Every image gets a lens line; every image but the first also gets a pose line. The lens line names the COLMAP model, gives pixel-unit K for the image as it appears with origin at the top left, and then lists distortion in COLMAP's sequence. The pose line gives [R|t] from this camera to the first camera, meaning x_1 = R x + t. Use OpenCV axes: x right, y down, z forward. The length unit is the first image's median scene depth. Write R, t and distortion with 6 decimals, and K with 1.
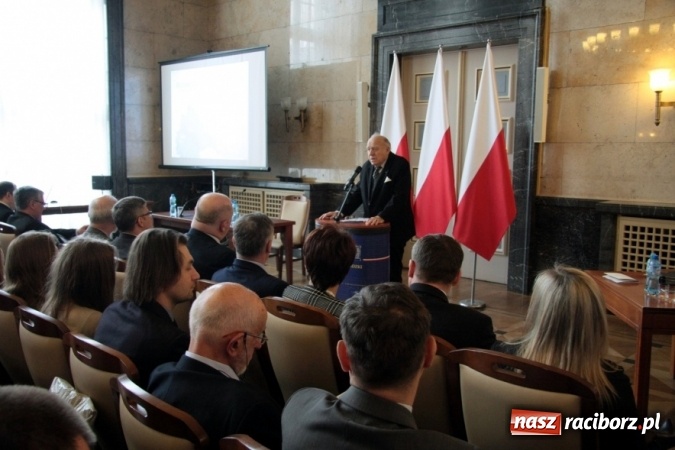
lens RADIAL K [[670.4, 0, 337.5], [0, 670.4, 225.0], [0, 0, 1]] dist [-0.071546, 0.258732]
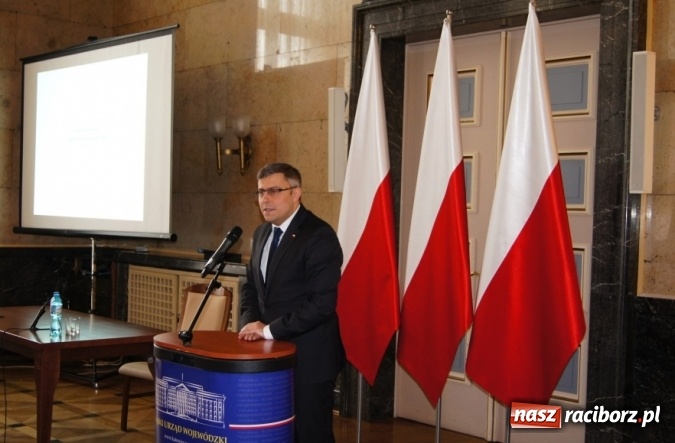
lens RADIAL K [[981.0, 0, 324.7], [0, 981.0, 221.5], [0, 0, 1]] dist [0.016188, 0.004828]
pose [[0.996857, 0.017648, -0.077233, 0.096655], [-0.025669, 0.994233, -0.104125, -0.013267], [0.074950, 0.105780, 0.991561, 0.184965]]
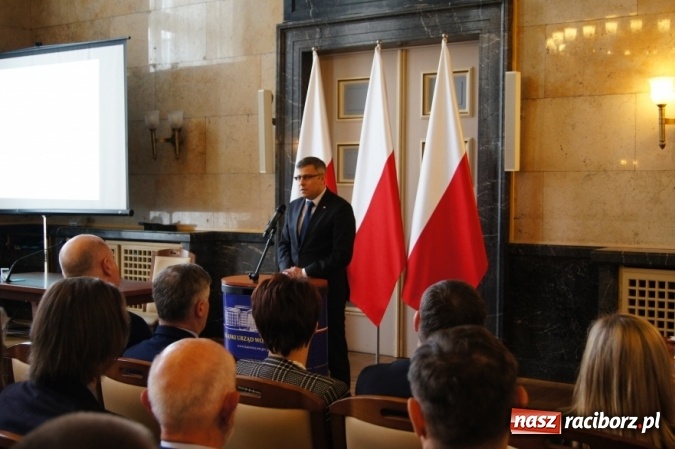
lens RADIAL K [[970.3, 0, 337.5], [0, 970.3, 224.5], [0, 0, 1]] dist [0.005855, -0.014627]
pose [[0.988960, -0.013180, 0.147595, -0.041447], [0.024042, 0.997111, -0.072054, 0.007211], [-0.146218, 0.074807, 0.986420, -0.028067]]
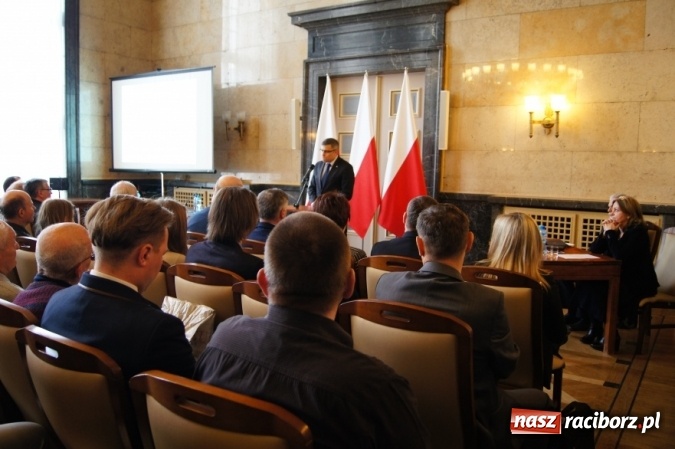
lens RADIAL K [[603.6, 0, 337.5], [0, 603.6, 224.5], [0, 0, 1]] dist [-0.082501, 0.125614]
pose [[0.985876, -0.006656, 0.167346, -0.071575], [0.008726, 0.999894, -0.011635, 0.024479], [-0.167251, 0.012931, 0.985830, -0.073727]]
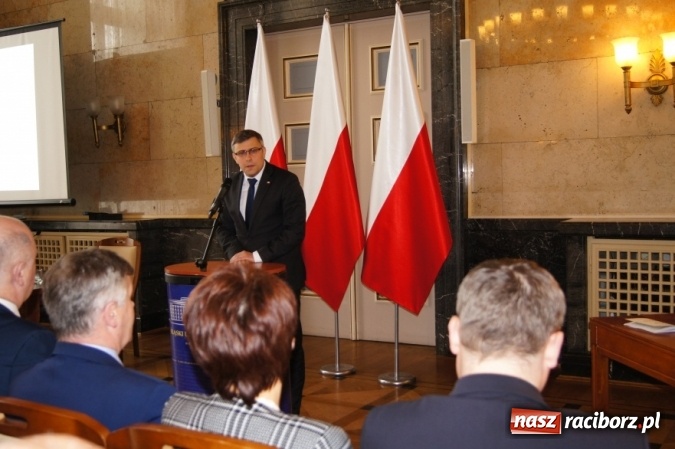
lens RADIAL K [[852.8, 0, 337.5], [0, 852.8, 224.5], [0, 0, 1]] dist [-0.012082, -0.013630]
pose [[0.975577, -0.050464, 0.213783, -0.028945], [0.063570, 0.996468, -0.054876, 0.003199], [-0.210259, 0.067126, 0.975339, 0.119478]]
